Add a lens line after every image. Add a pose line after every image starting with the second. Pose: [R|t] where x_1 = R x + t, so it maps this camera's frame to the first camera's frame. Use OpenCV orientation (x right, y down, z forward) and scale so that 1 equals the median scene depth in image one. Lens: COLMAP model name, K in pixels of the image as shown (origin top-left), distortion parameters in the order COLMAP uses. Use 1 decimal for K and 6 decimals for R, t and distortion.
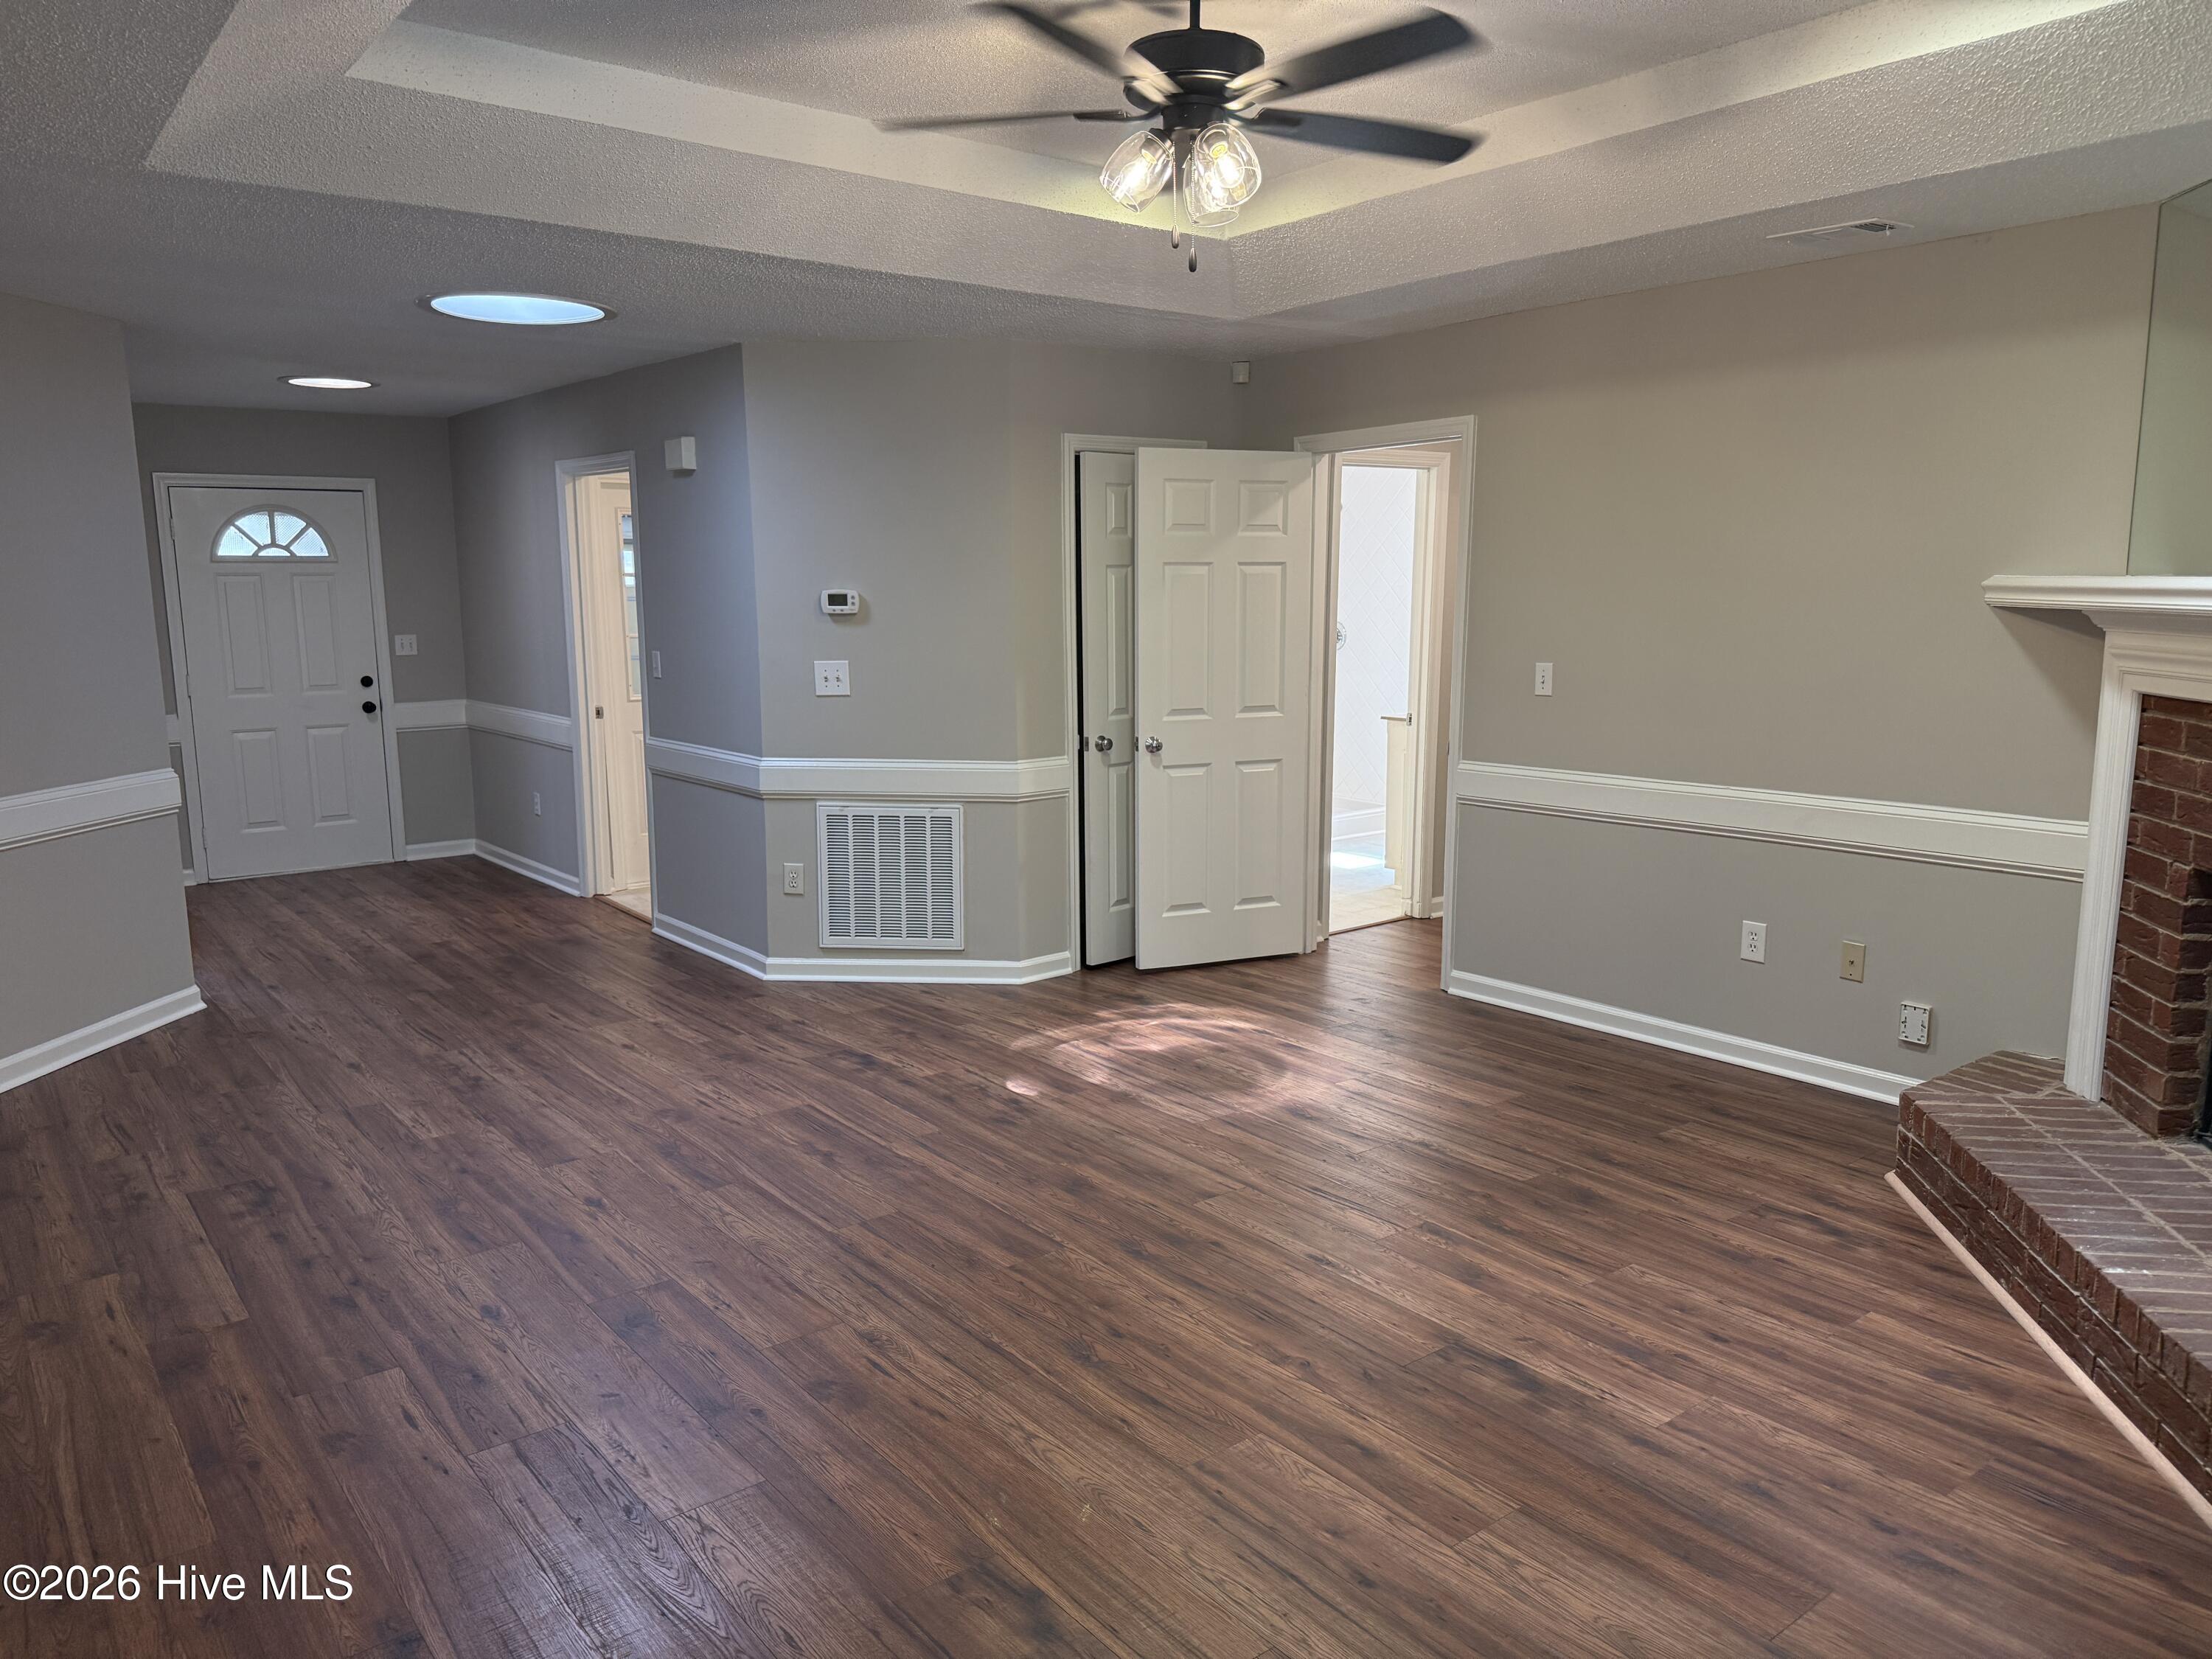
lens RADIAL K [[1551.7, 0, 1122.1], [0, 1551.7, 823.5], [0, 0, 1]] dist [0.058655, -0.078304]
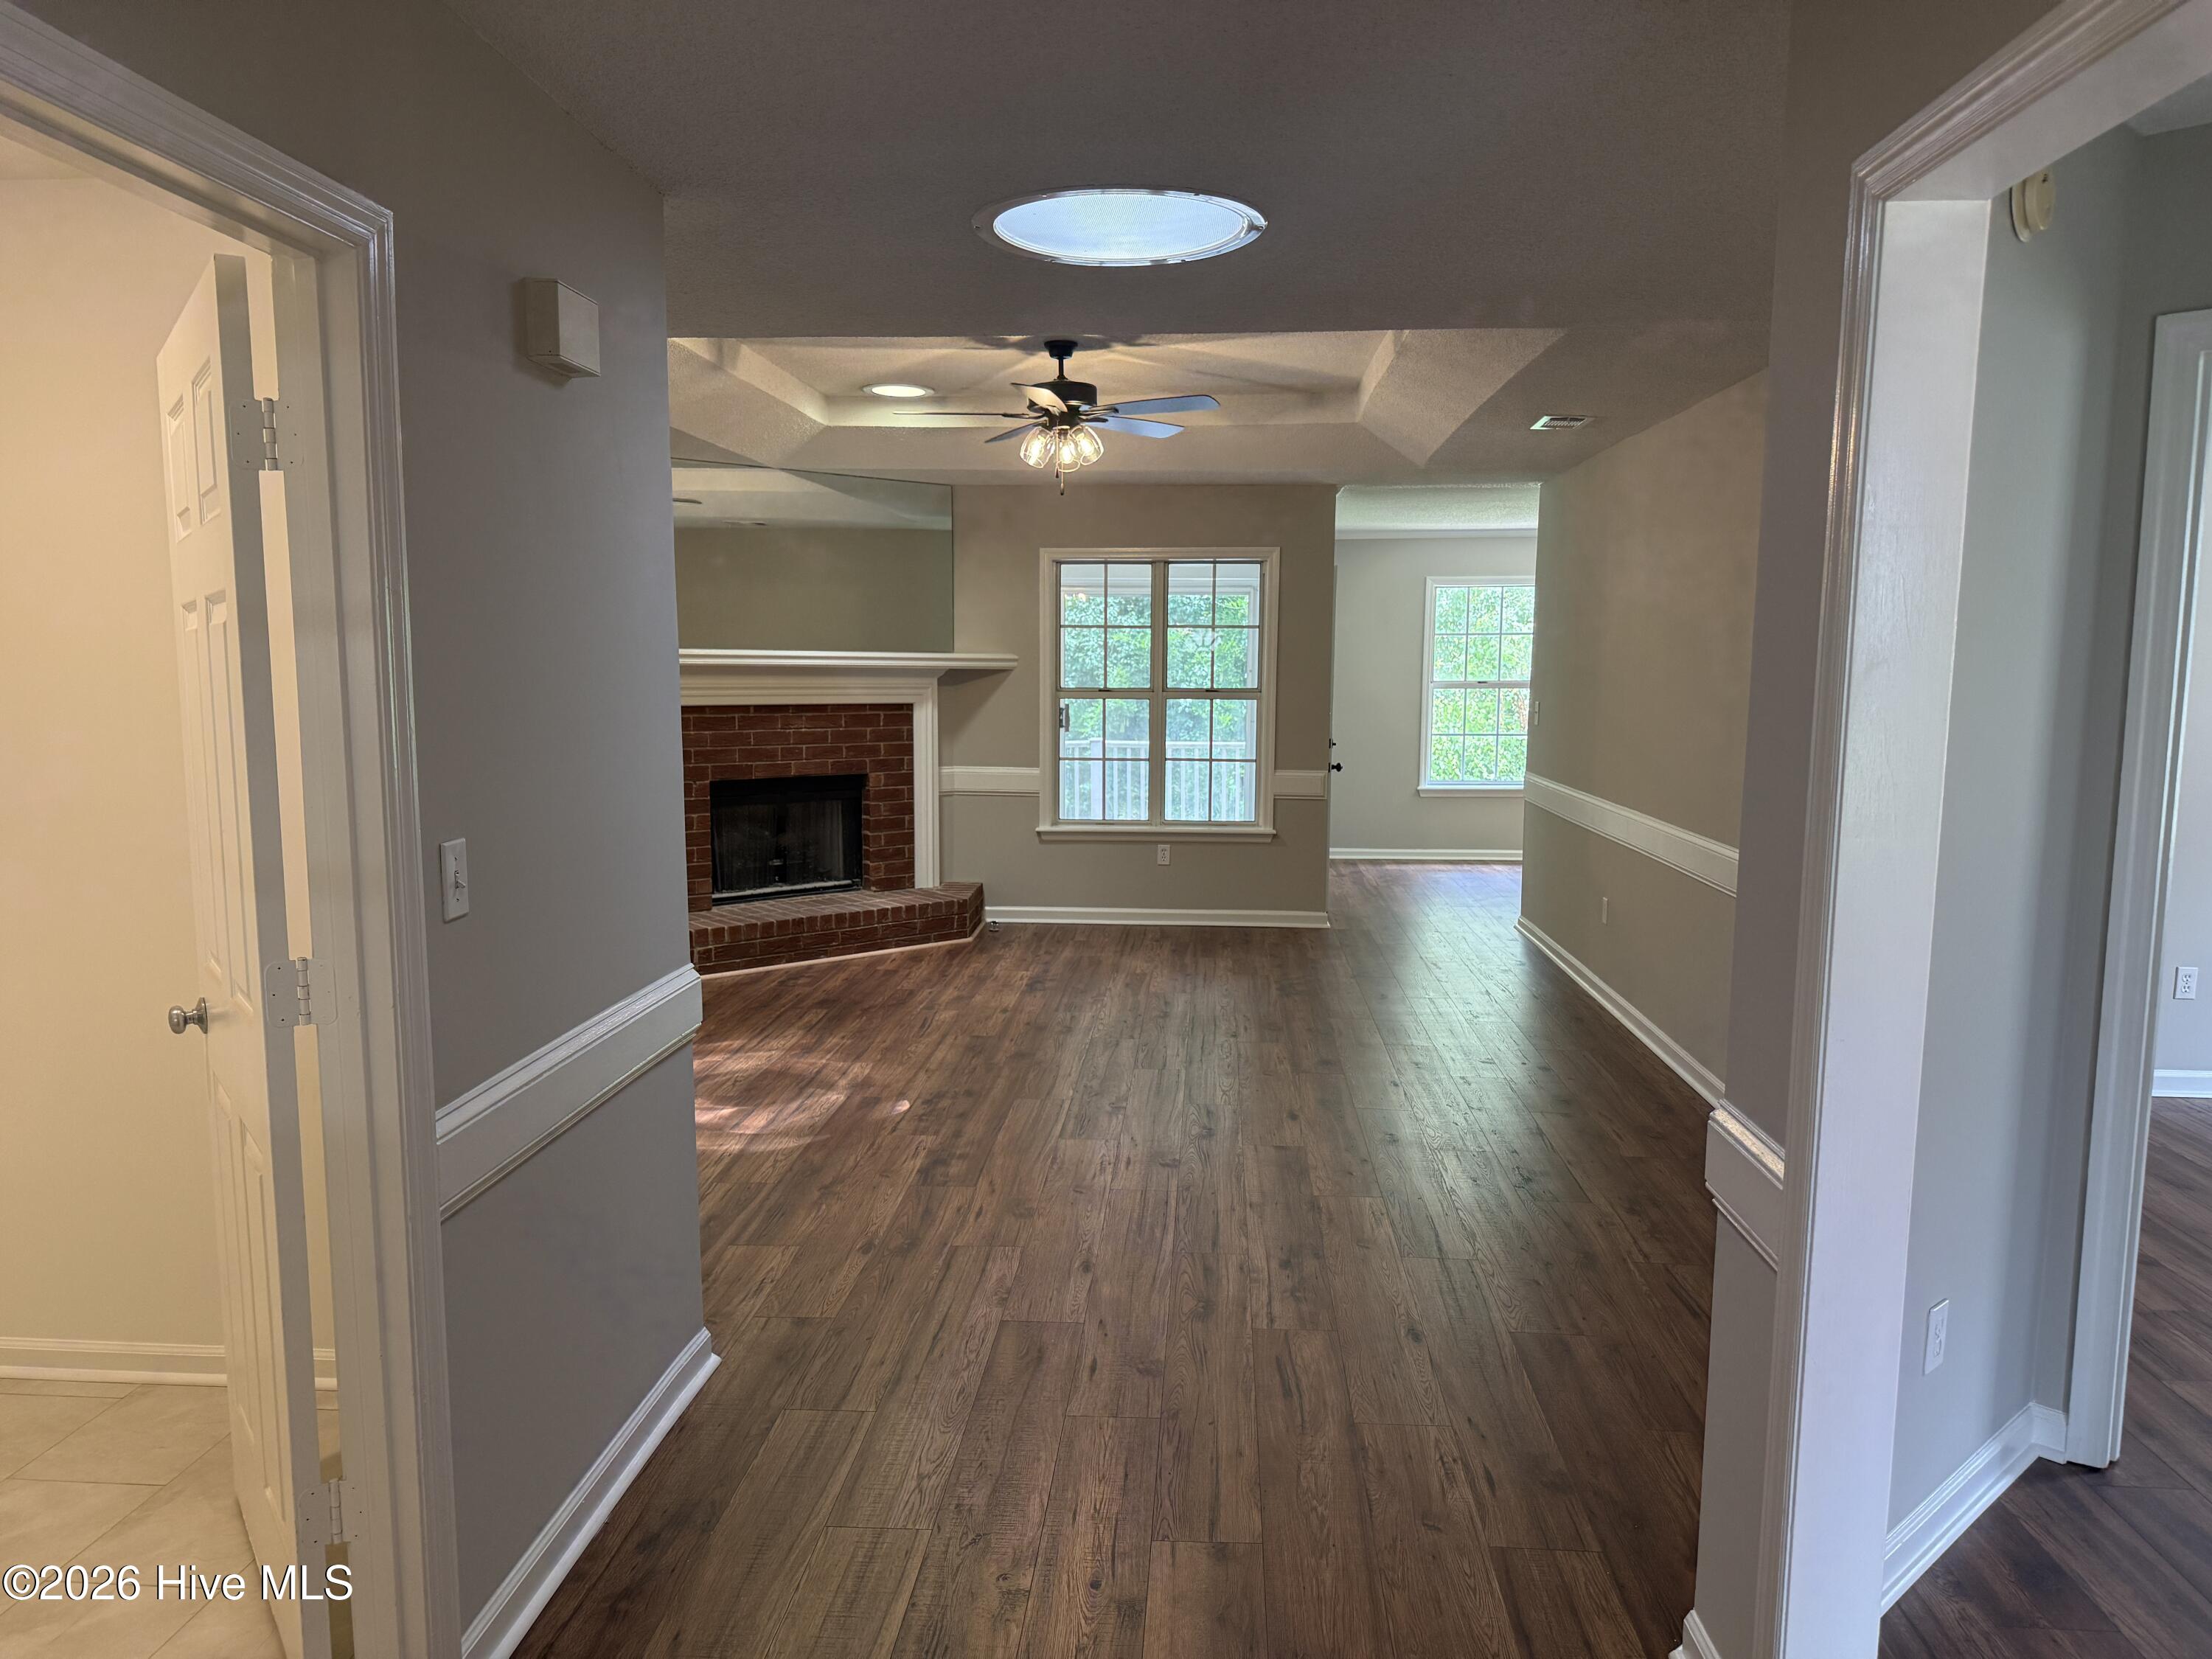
lens RADIAL K [[1551.7, 0, 1100.8], [0, 1551.7, 827.2], [0, 0, 1]] dist [0.058655, -0.078304]
pose [[-0.736476, -0.076114, 0.672168, -1.201200], [0.100540, 0.970298, 0.220032, -0.335841], [-0.668951, 0.229628, -0.706948, 2.195929]]
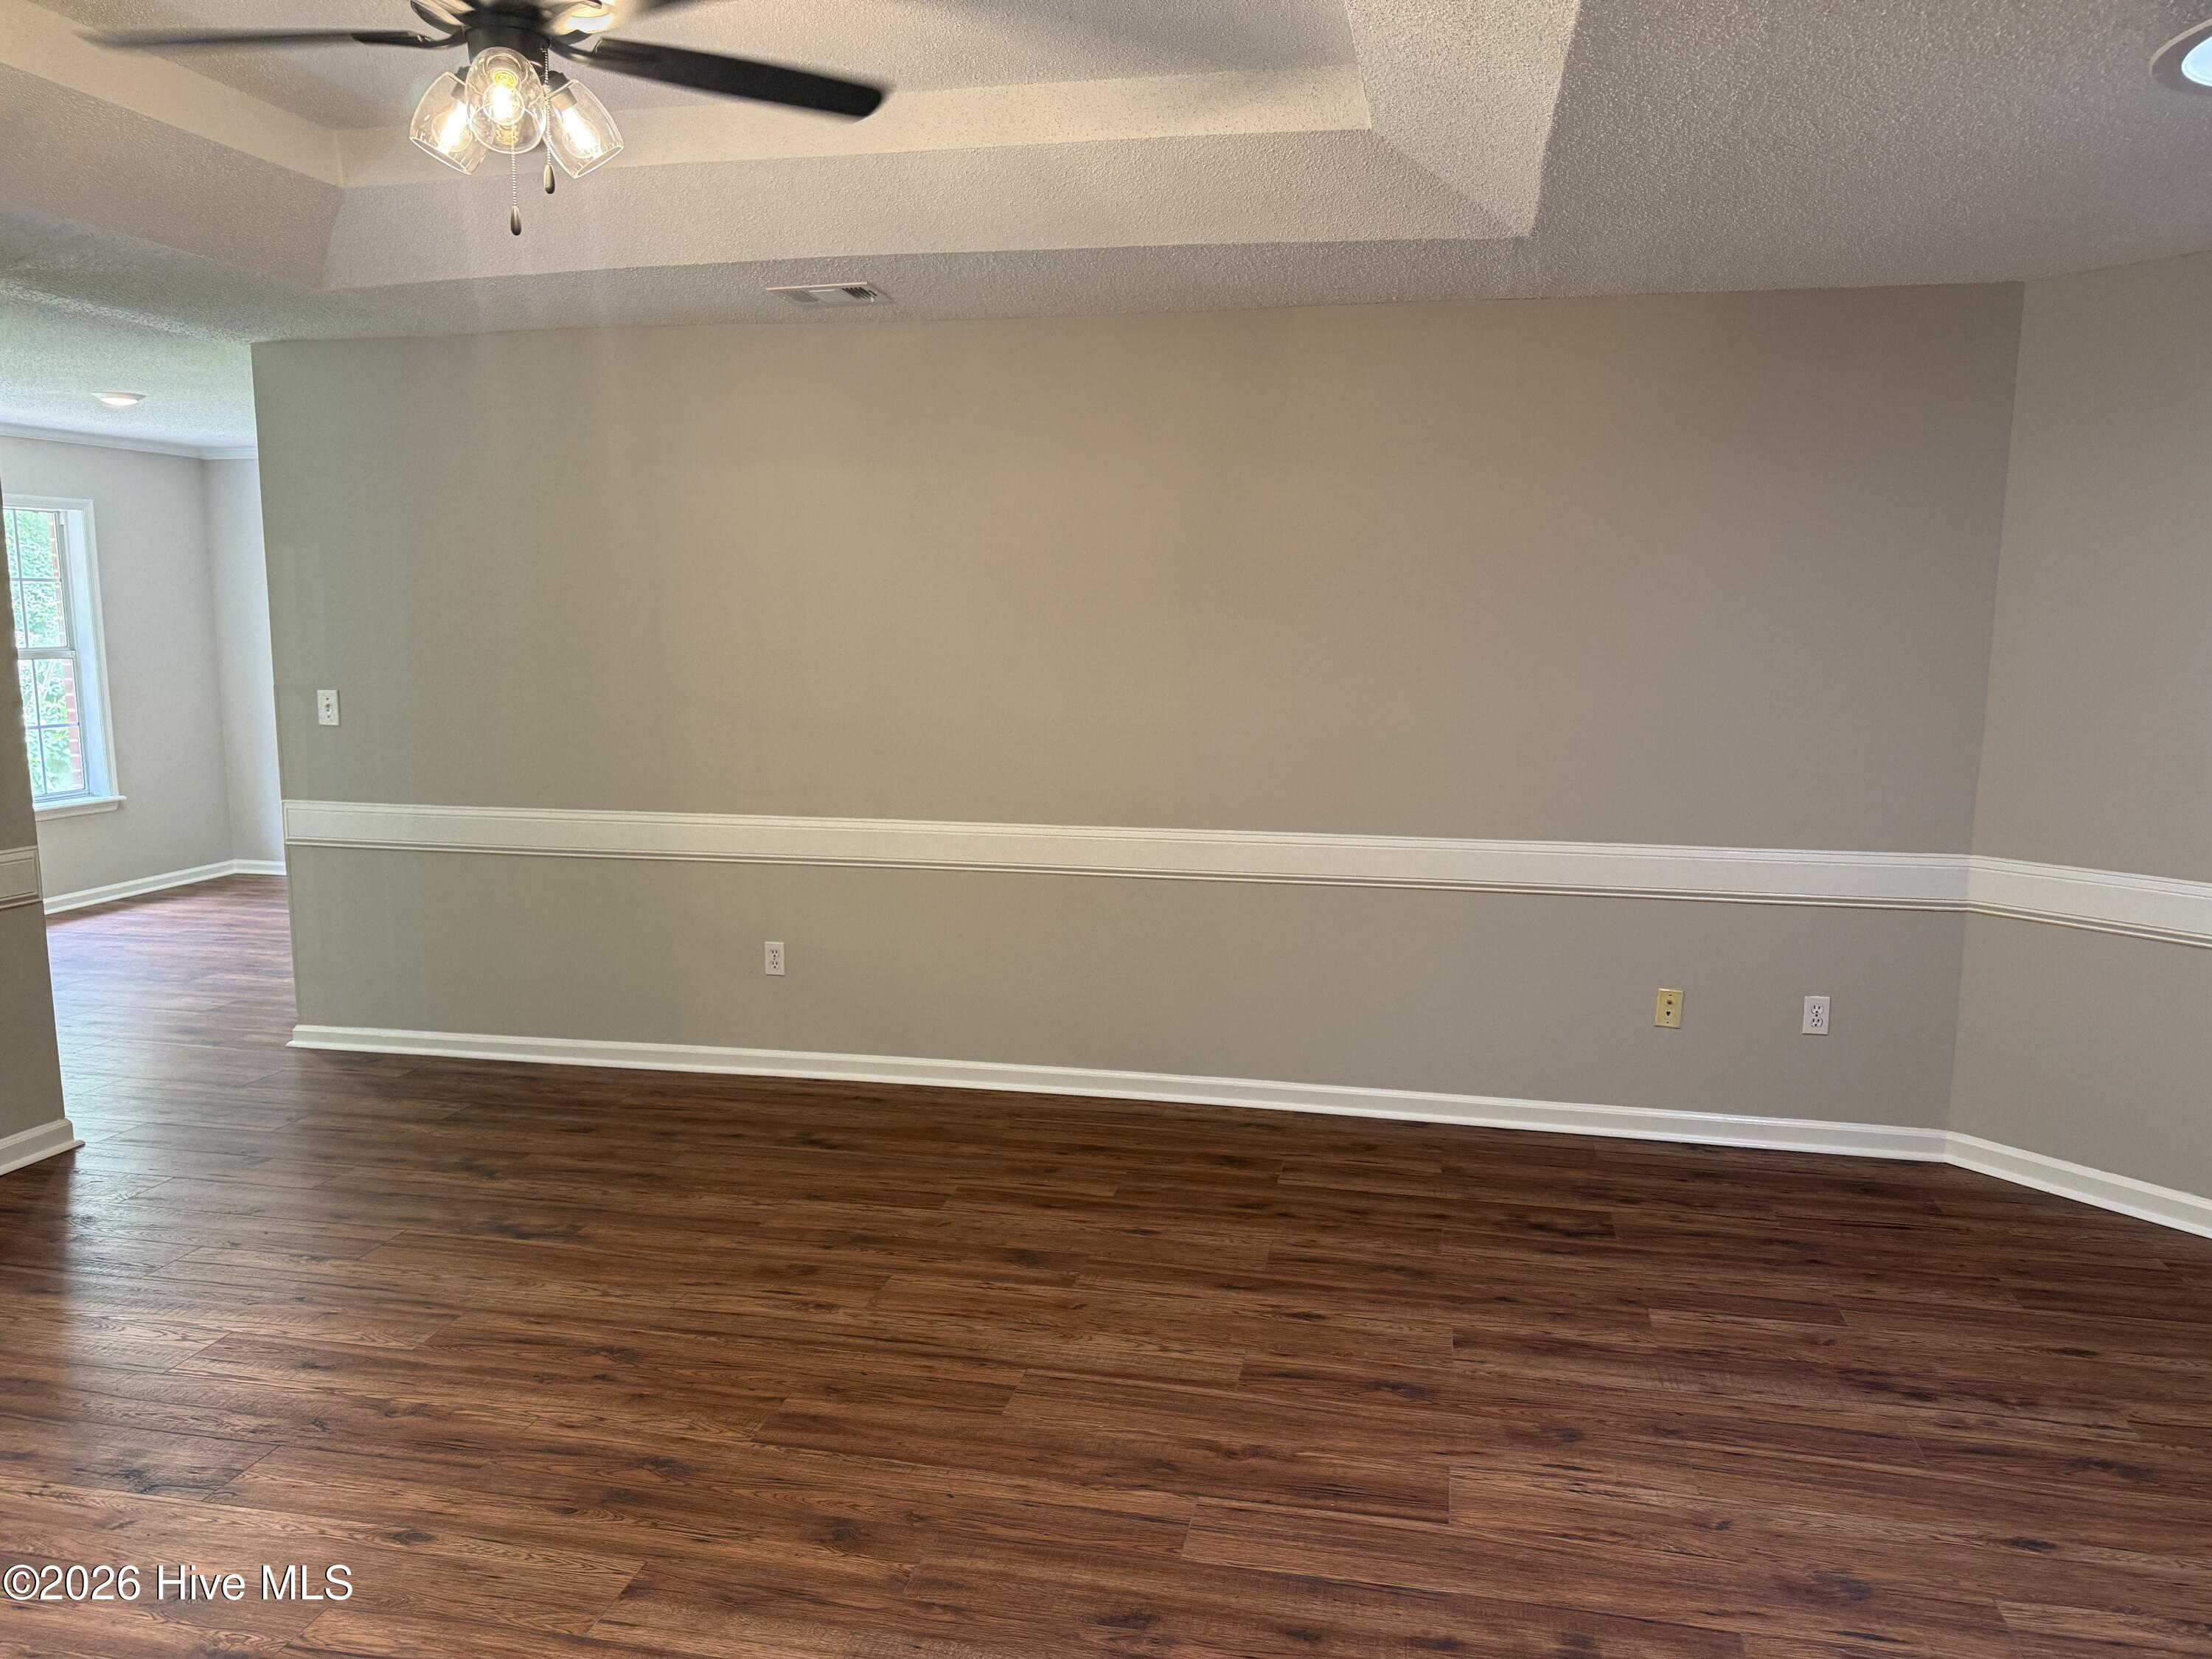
lens RADIAL K [[1551.7, 0, 1132.6], [0, 1551.7, 839.3], [0, 0, 1]] dist [0.058655, -0.078304]
pose [[-0.768146, 0.094584, -0.633250, 0.304581], [-0.096539, 0.960612, 0.260584, -0.266420], [0.632955, 0.261300, -0.728760, 1.673663]]
